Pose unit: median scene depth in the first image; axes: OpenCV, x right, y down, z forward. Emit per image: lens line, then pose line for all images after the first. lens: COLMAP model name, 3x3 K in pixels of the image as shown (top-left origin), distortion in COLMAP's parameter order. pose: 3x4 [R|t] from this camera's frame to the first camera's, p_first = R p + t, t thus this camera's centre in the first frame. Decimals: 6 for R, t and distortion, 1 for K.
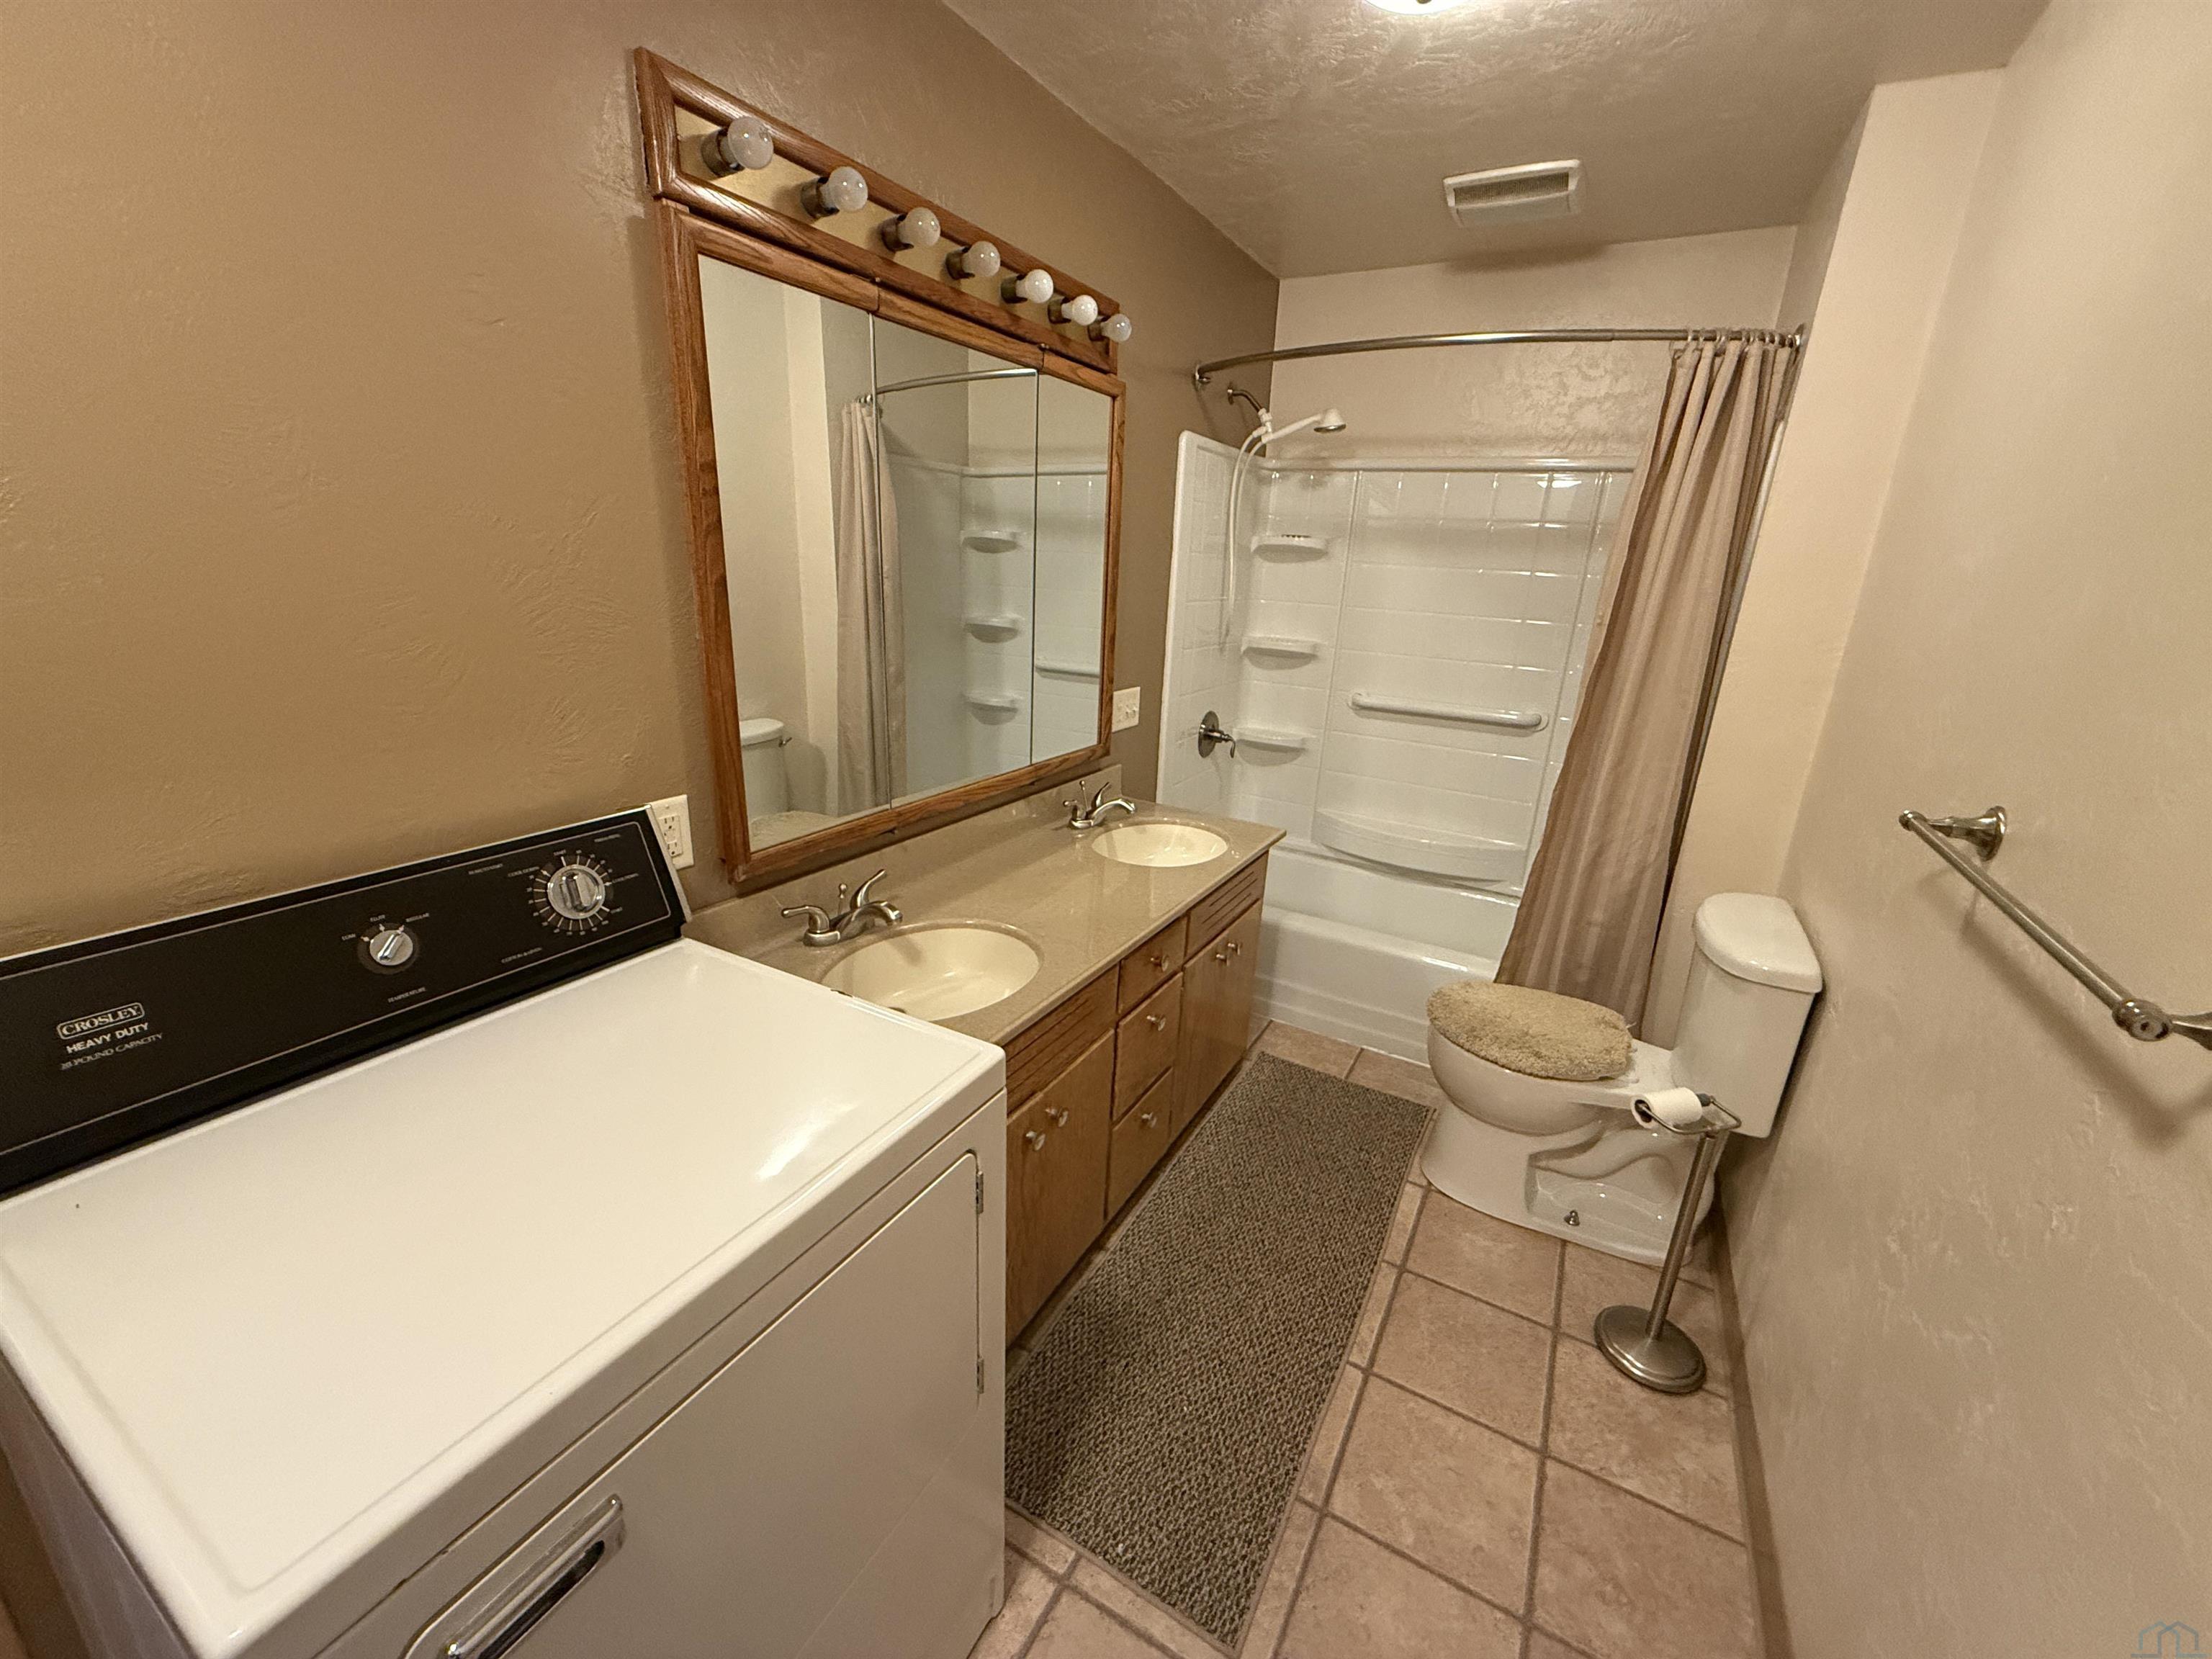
lens RADIAL K [[877.6, 0, 1106.7], [0, 877.6, 829.6], [0, 0, 1]] dist [-0.000692, 0.000965]
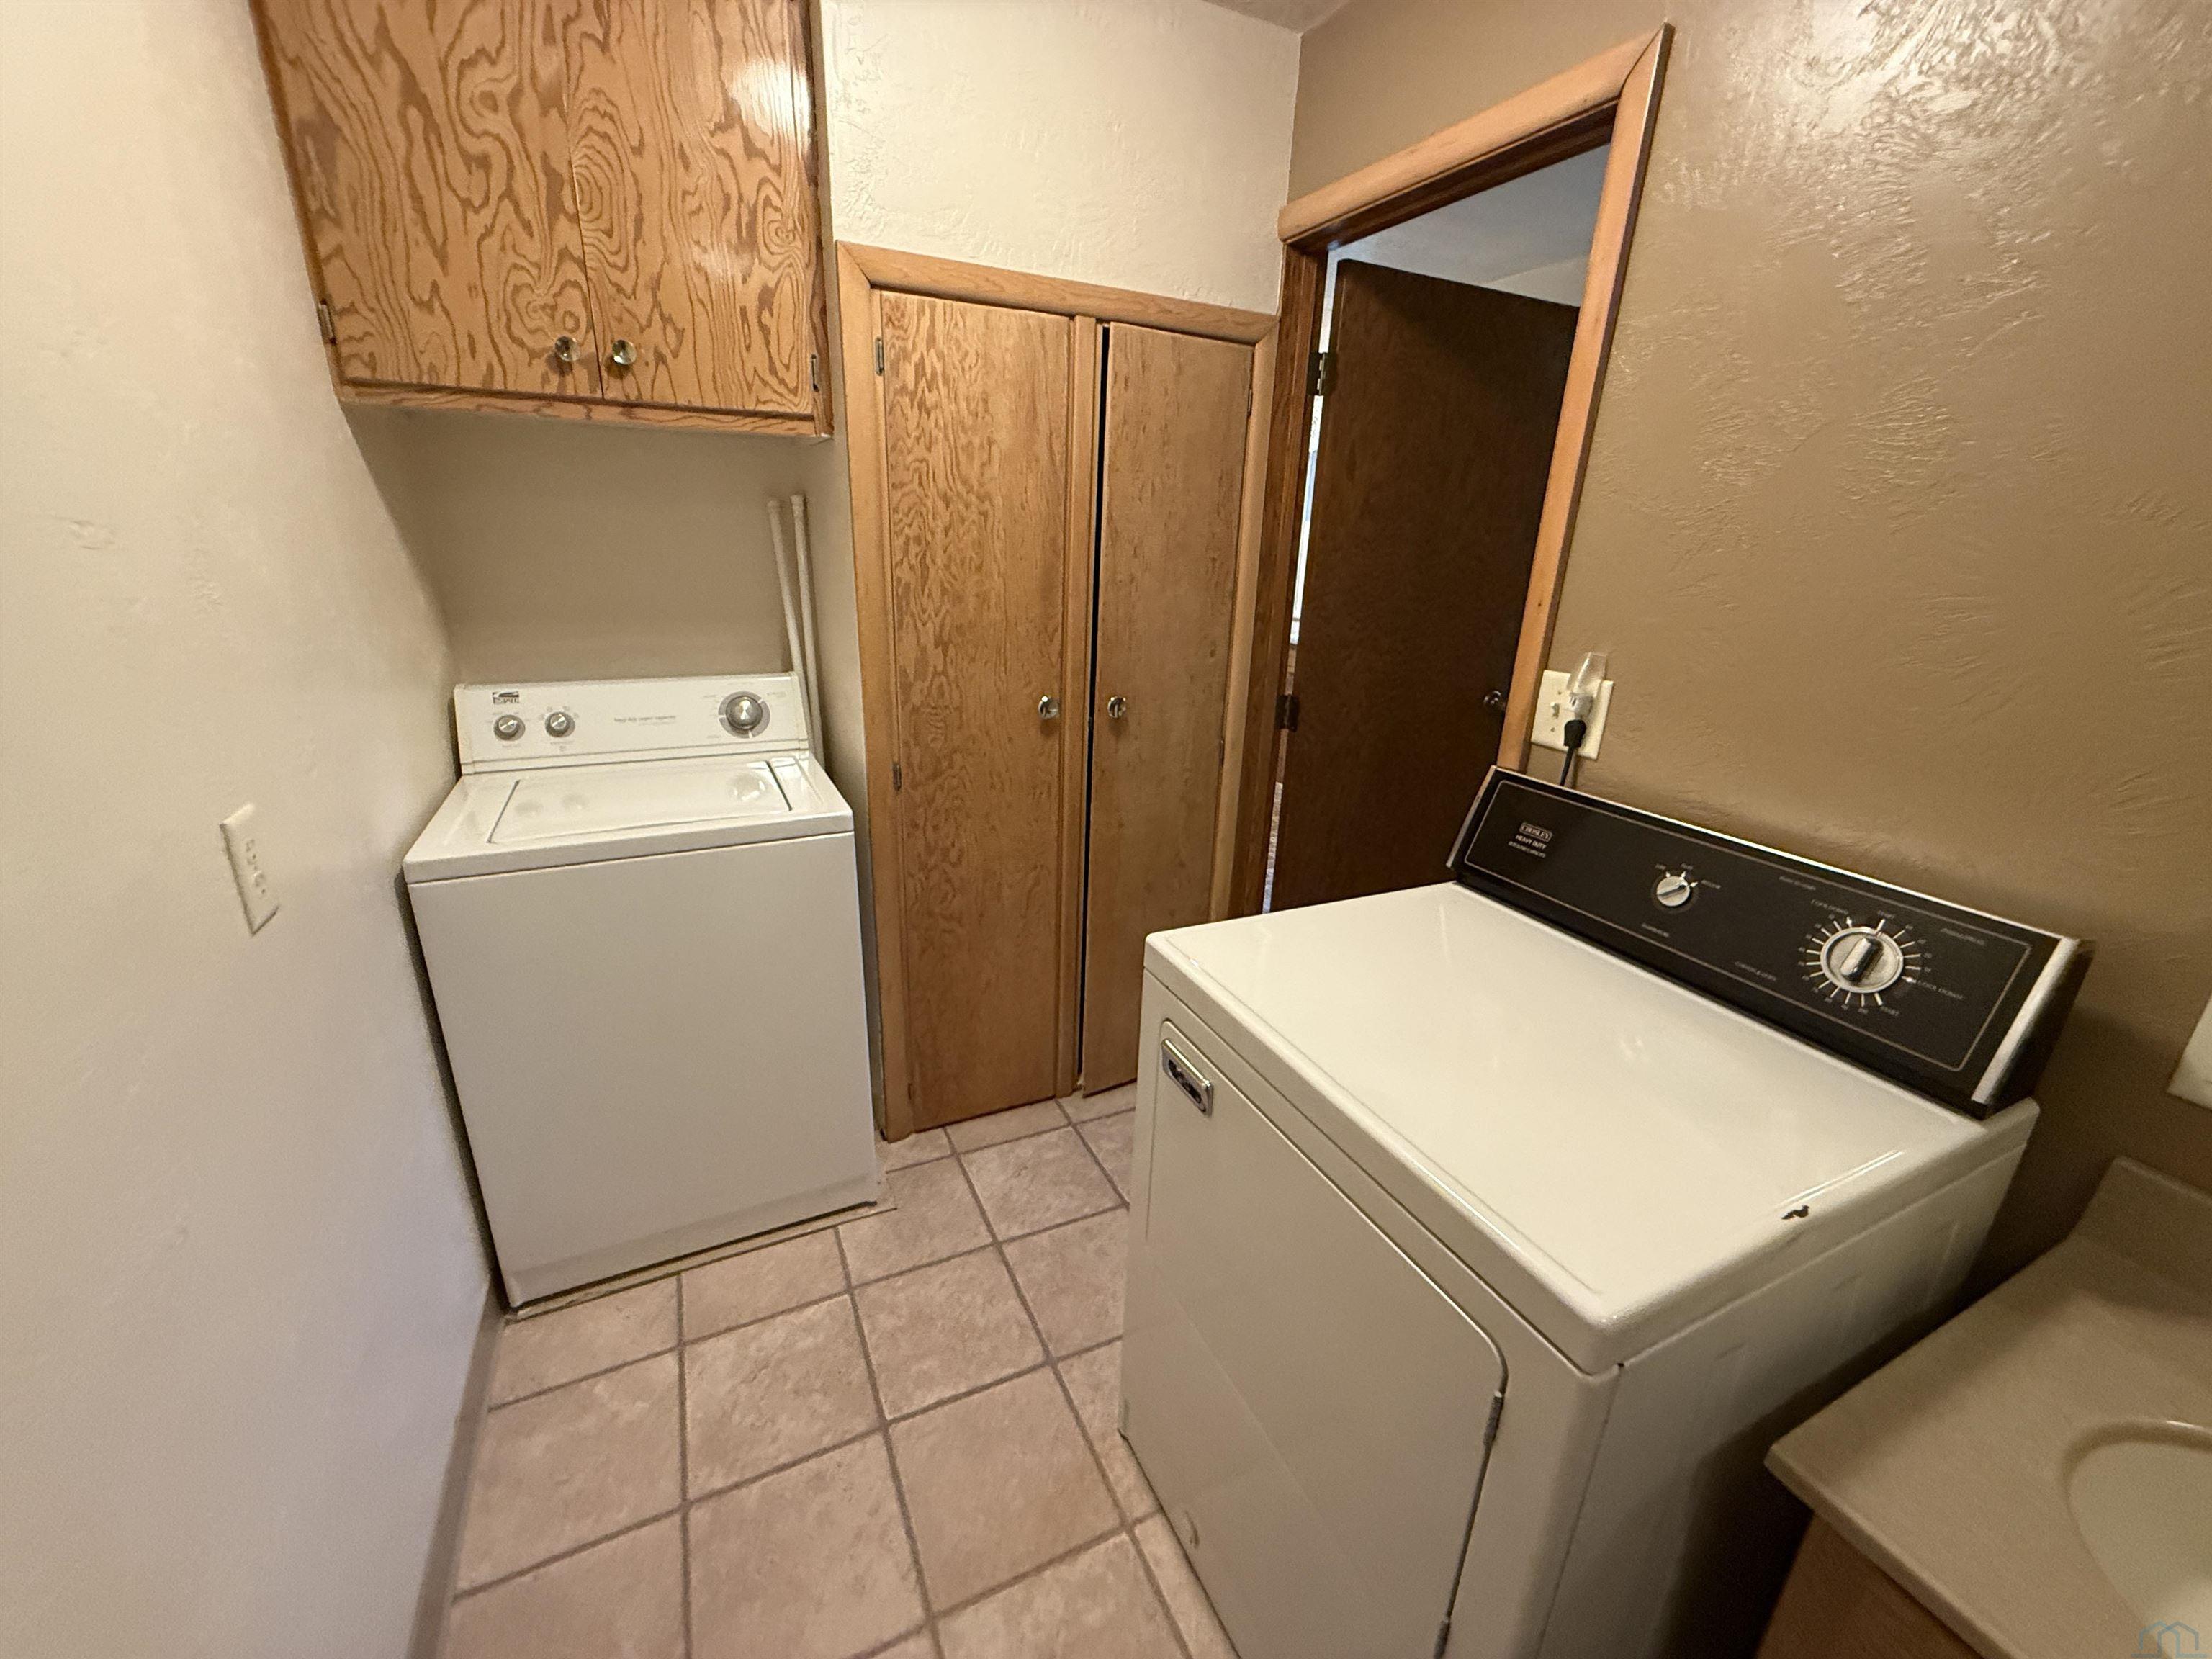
lens RADIAL K [[877.6, 0, 1103.7], [0, 877.6, 829.3], [0, 0, 1]] dist [-0.000692, 0.000965]
pose [[-0.565935, 0.200806, -0.799622, 0.462411], [-0.306785, 0.848945, 0.430320, -0.179717], [0.765246, 0.488845, -0.418843, 0.773102]]
